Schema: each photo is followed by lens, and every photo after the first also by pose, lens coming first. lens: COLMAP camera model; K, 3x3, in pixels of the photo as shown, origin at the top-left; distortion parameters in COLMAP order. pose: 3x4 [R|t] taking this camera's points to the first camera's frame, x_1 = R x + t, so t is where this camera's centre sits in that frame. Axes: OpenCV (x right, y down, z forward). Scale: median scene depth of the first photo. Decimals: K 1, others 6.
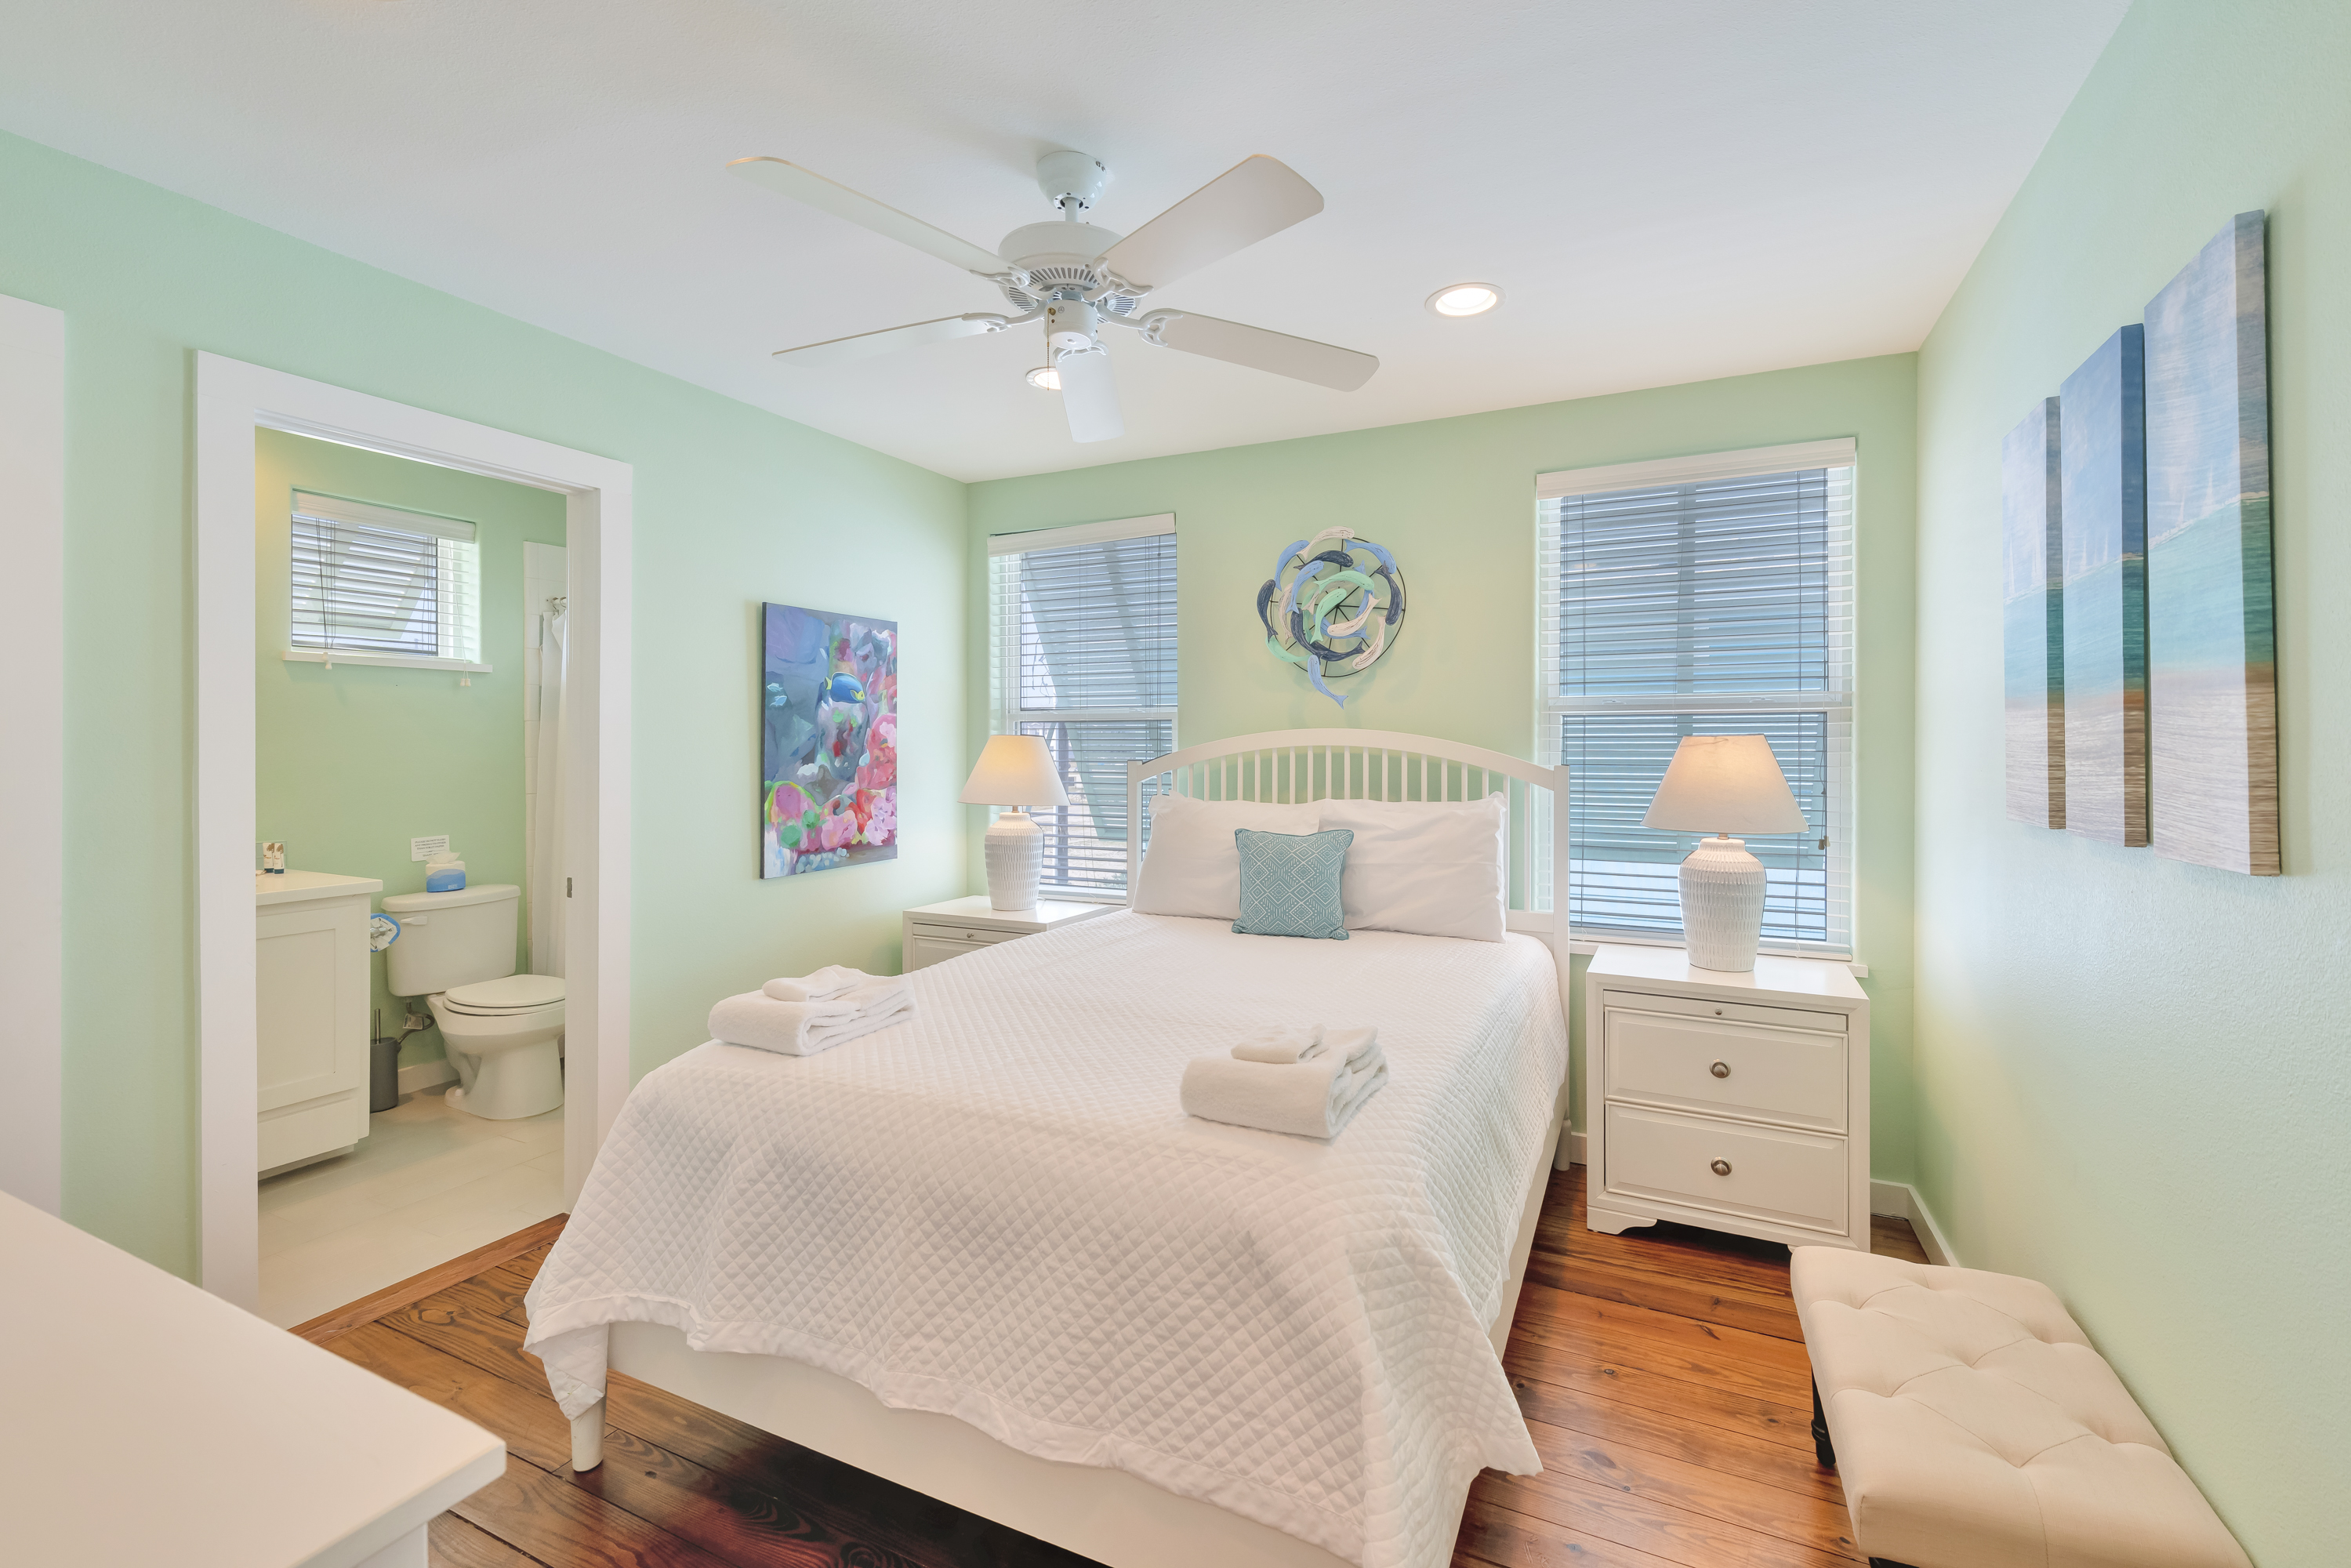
lens RADIAL K [[997.3, 0, 1230.8], [0, 997.3, 739.8], [0, 0, 1]] dist [-0.001888, -0.000045]
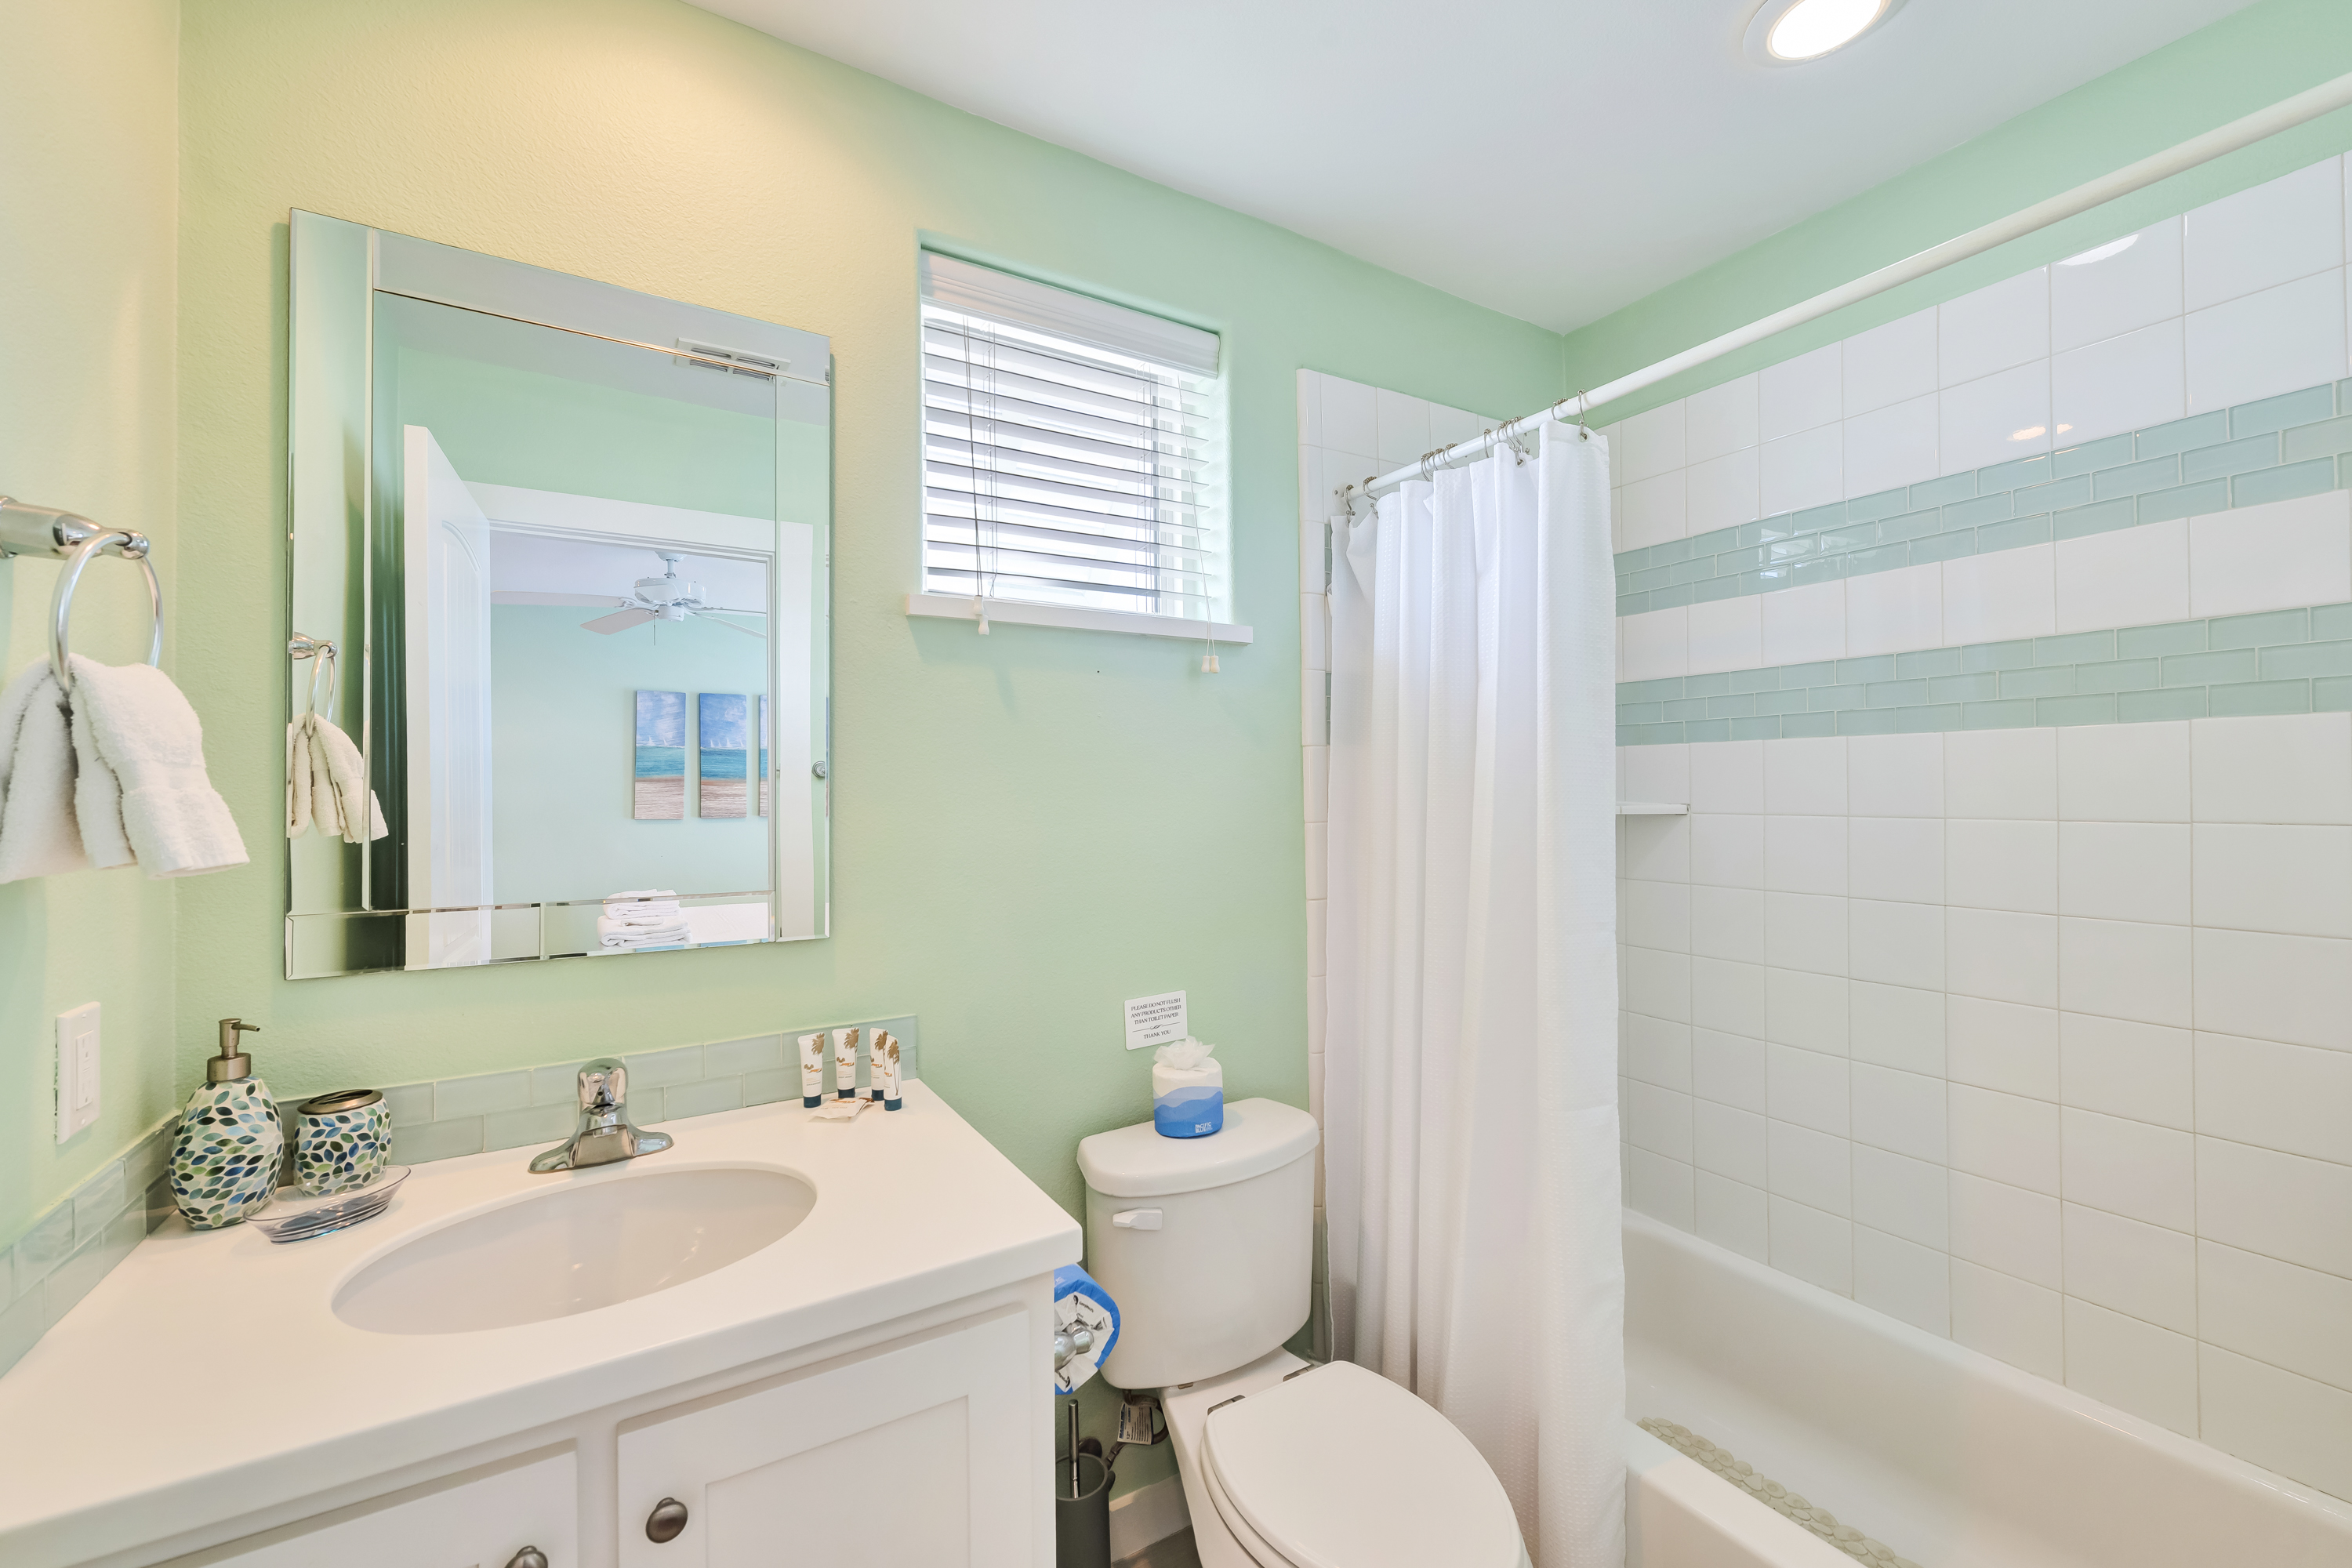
lens RADIAL K [[936.4, 0, 1174.6], [0, 936.4, 793.5], [0, 0, 1]] dist [0.002713, -0.001374]
pose [[0.828710, 0.002953, -0.559671, -0.525623], [0.006558, 0.999866, 0.014987, -0.003293], [0.559640, -0.016091, 0.828580, 0.613716]]
